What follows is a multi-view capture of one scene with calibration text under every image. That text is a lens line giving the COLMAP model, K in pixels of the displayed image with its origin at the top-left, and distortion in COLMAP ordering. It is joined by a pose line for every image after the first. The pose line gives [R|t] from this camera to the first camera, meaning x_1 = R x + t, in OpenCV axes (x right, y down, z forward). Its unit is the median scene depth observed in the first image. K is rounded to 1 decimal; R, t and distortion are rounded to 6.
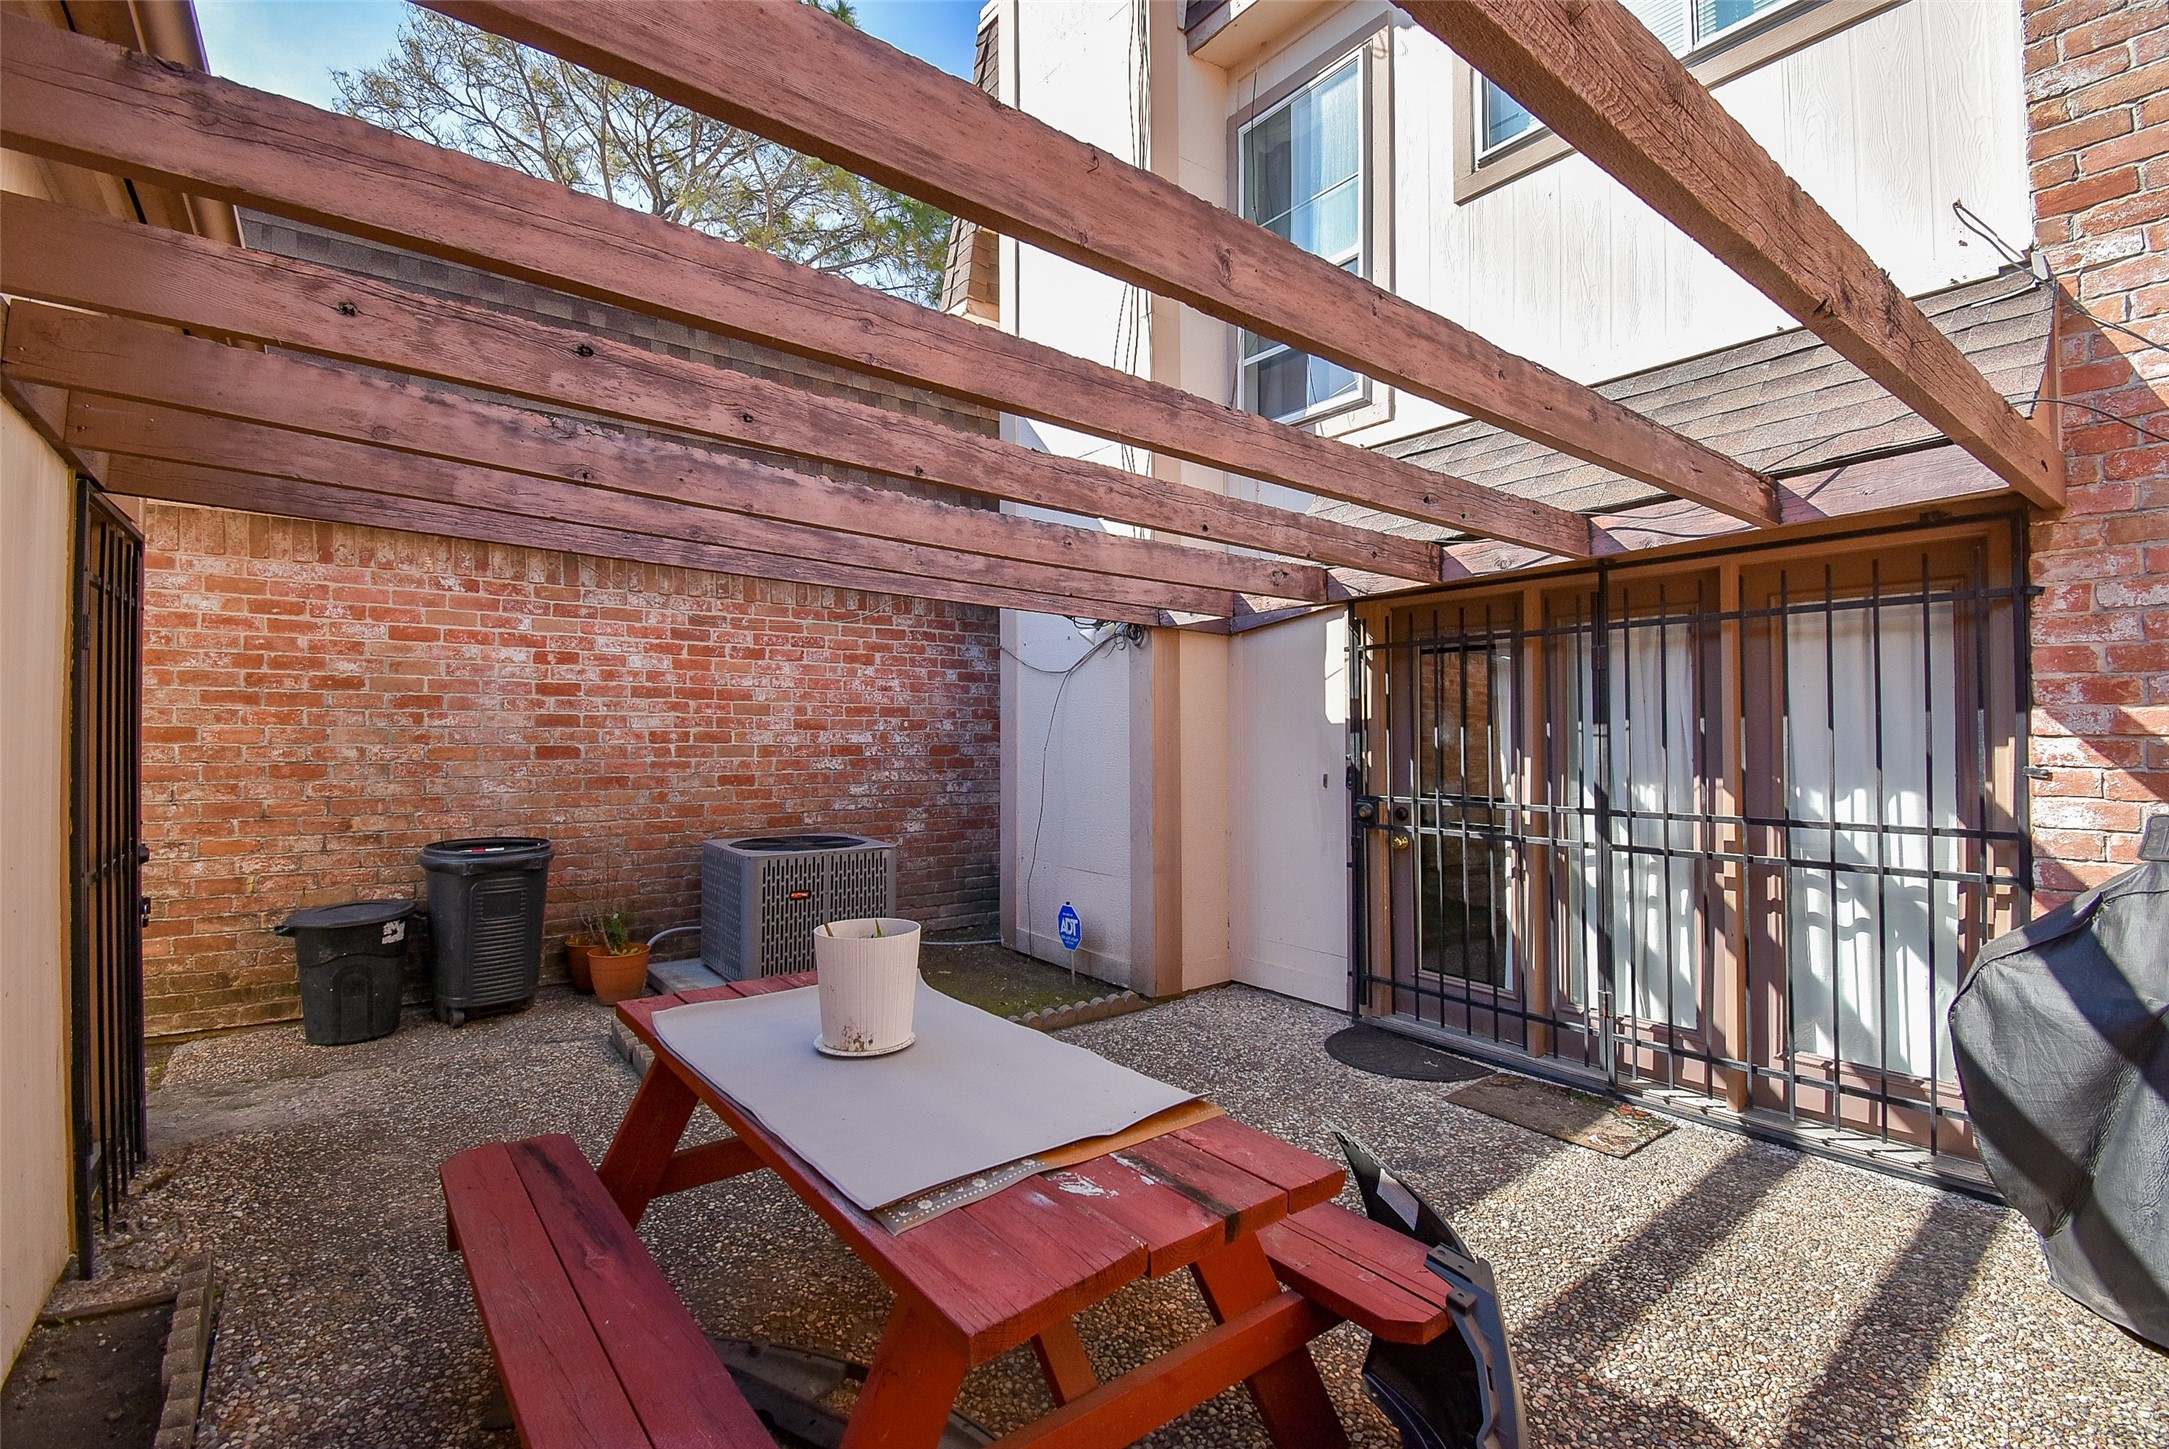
lens RADIAL K [[965.9, 0, 1078.5], [0, 965.9, 717.9], [0, 0, 1]] dist [0.019776, -0.028050]
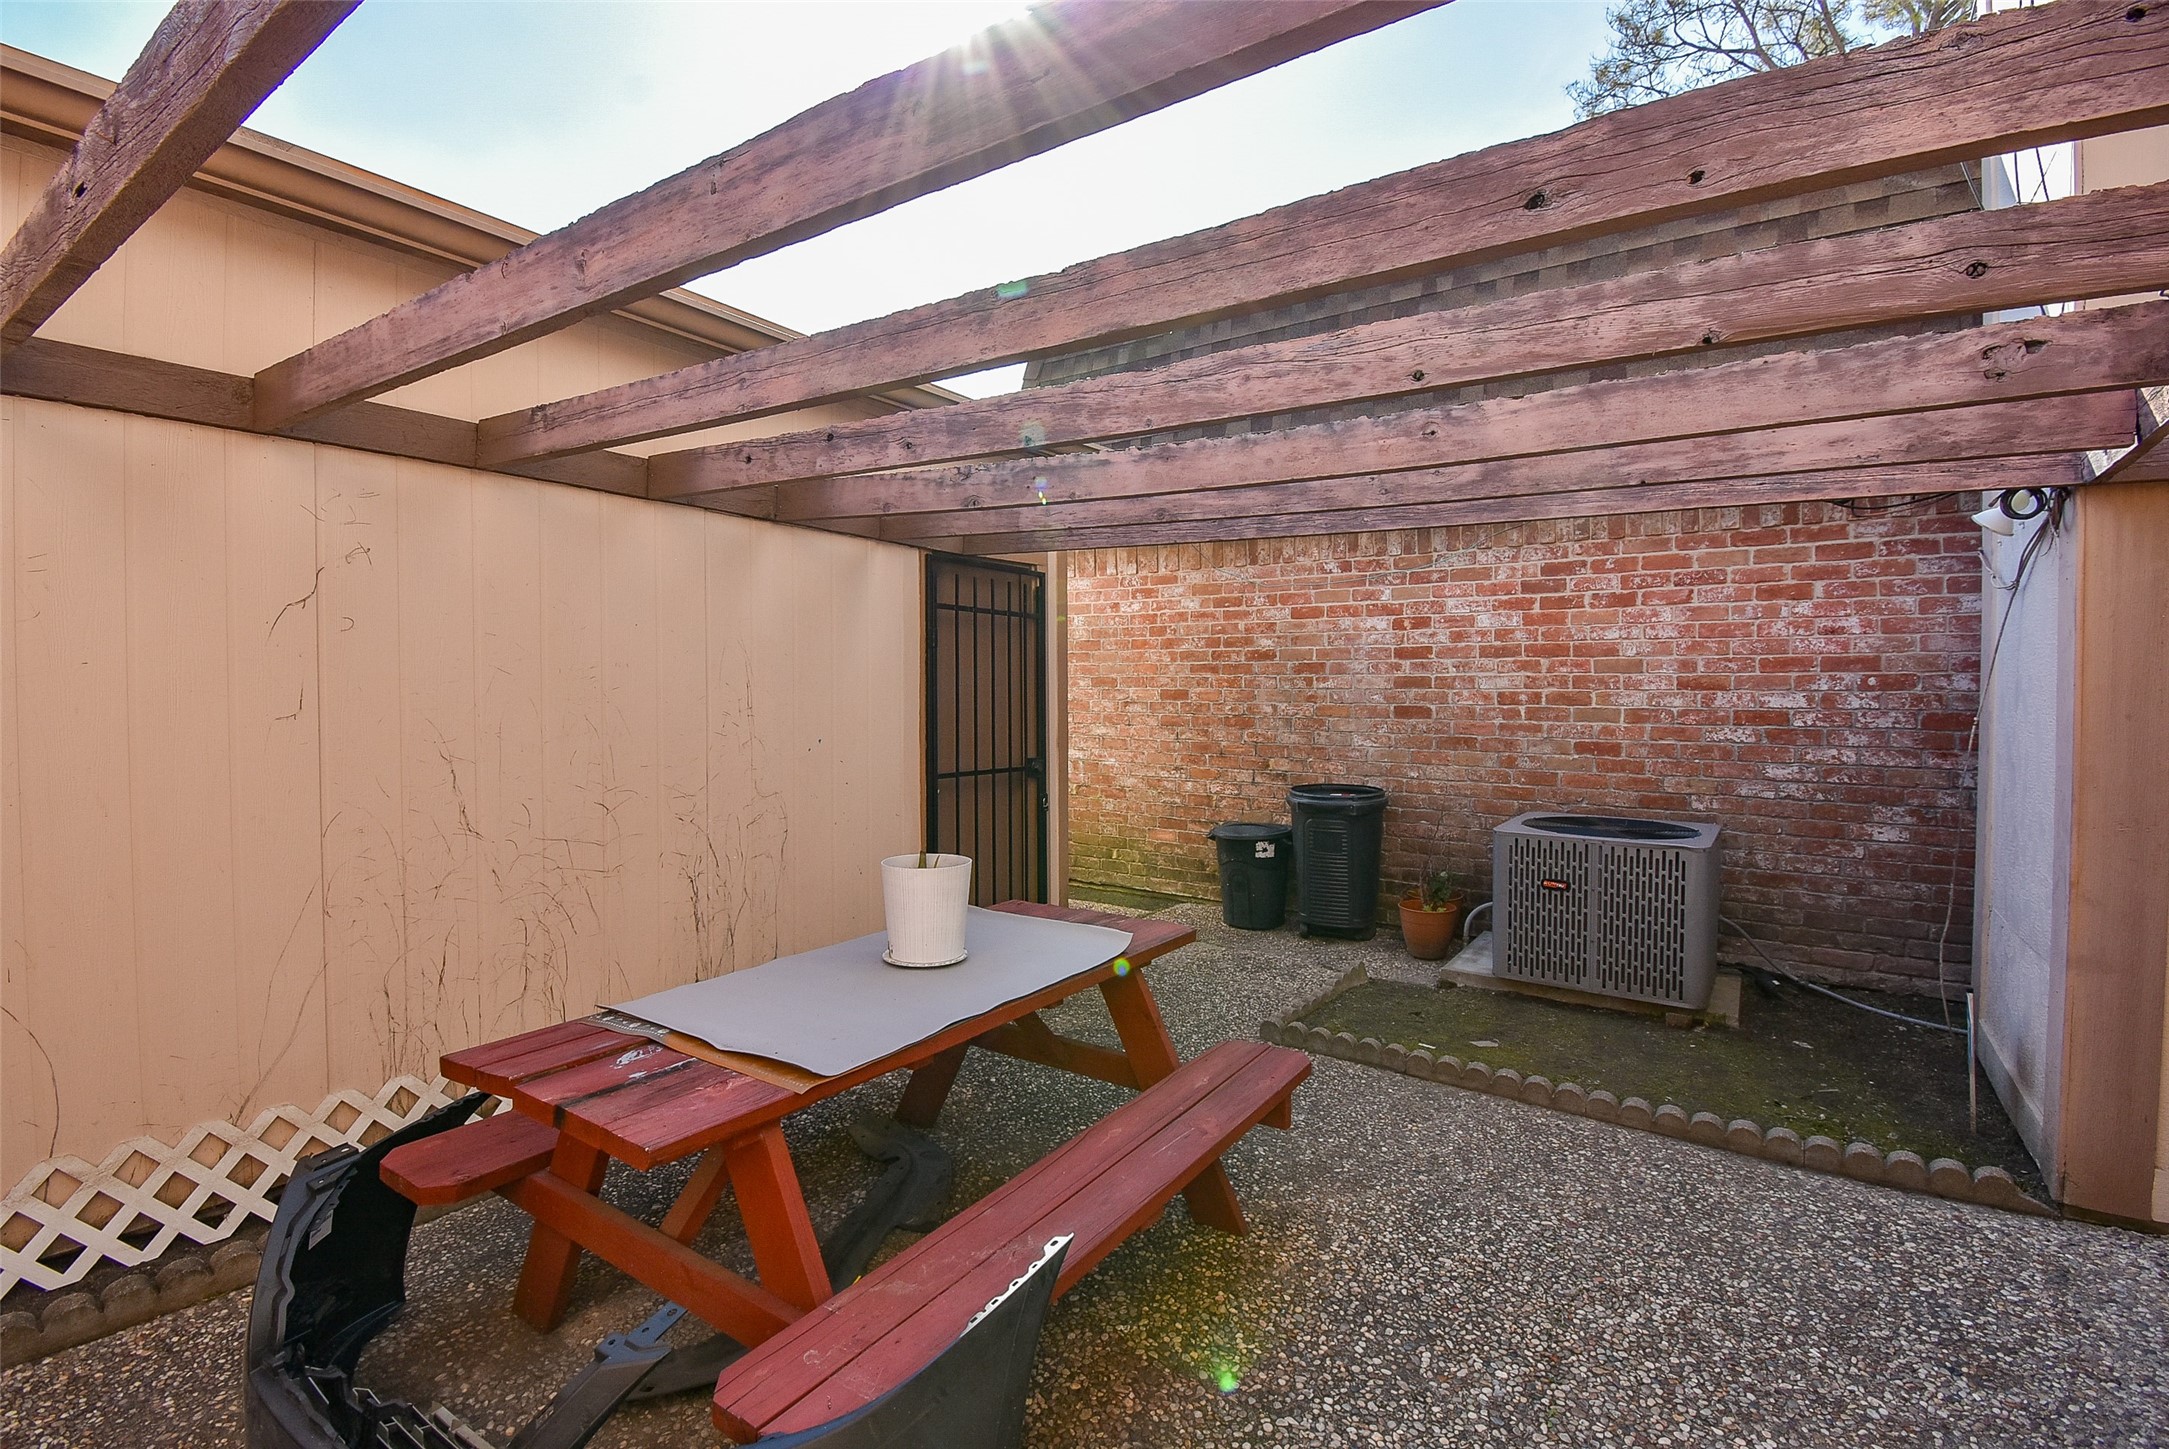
lens RADIAL K [[988.7, 0, 1092.5], [0, 988.7, 717.6], [0, 0, 1]] dist [0.019772, -0.023835]
pose [[0.307664, 0.023922, -0.951194, 0.384709], [0.013918, 0.999464, 0.029637, 0.004384], [0.951393, -0.022357, 0.307166, 0.325242]]
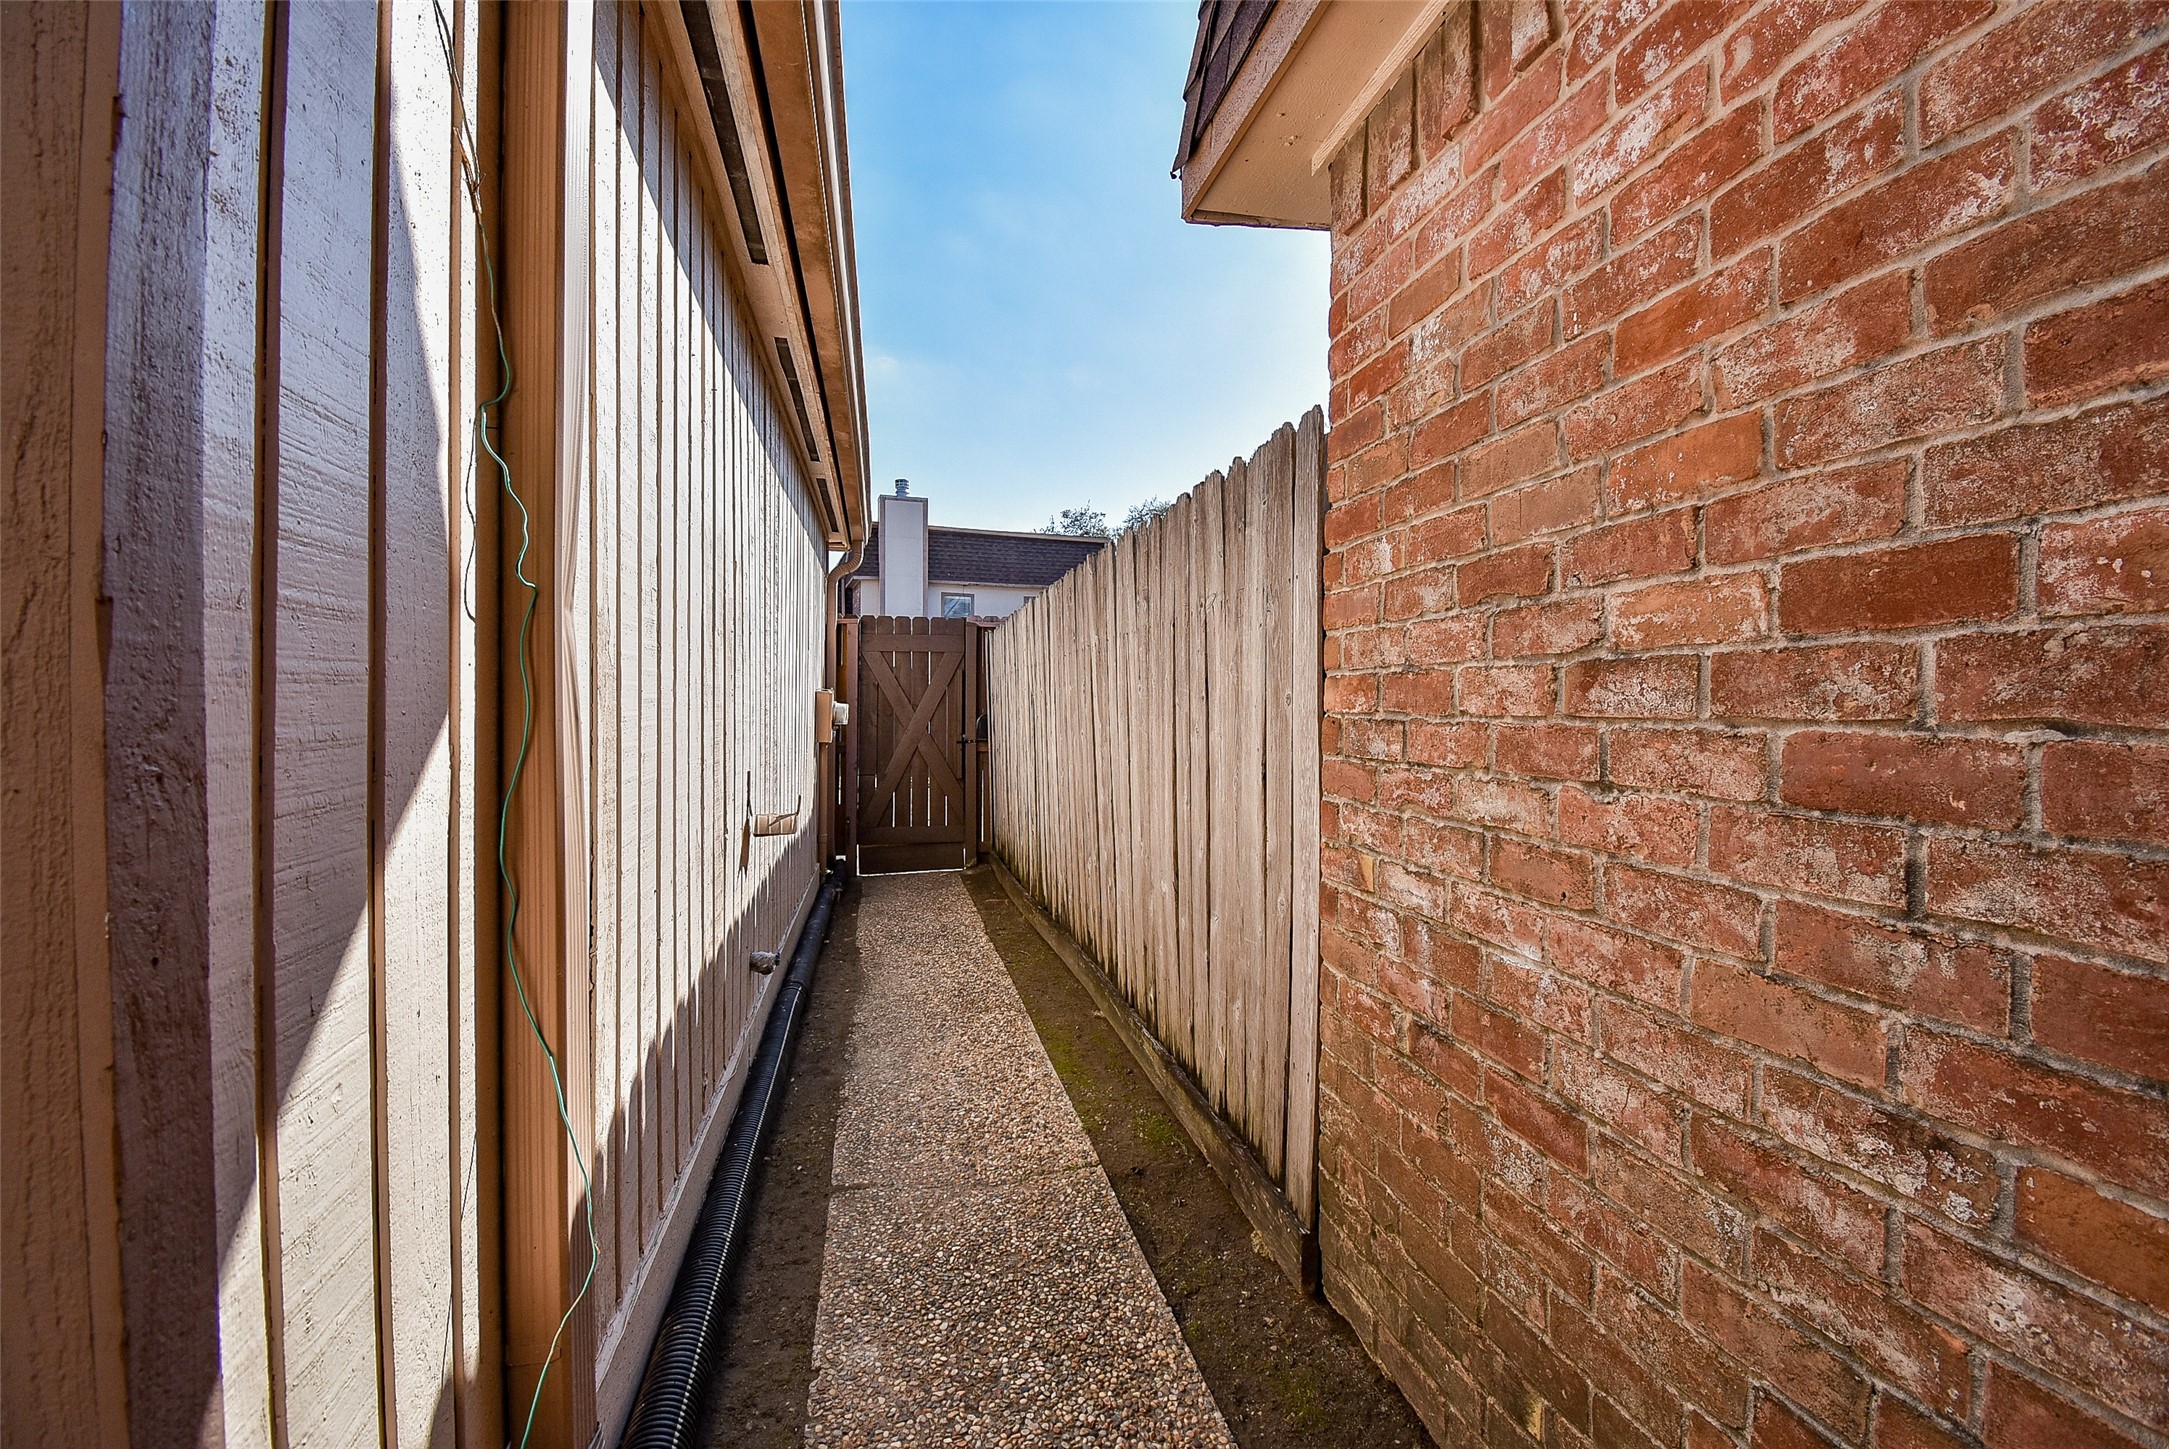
lens RADIAL K [[965.9, 0, 1078.5], [0, 965.9, 717.9], [0, 0, 1]] dist [0.019776, -0.028050]
pose [[-0.426616, 0.002735, -0.904429, -0.552451], [0.010227, 0.999946, -0.001800, 0.035089], [0.904375, -0.010017, -0.426621, 0.748441]]
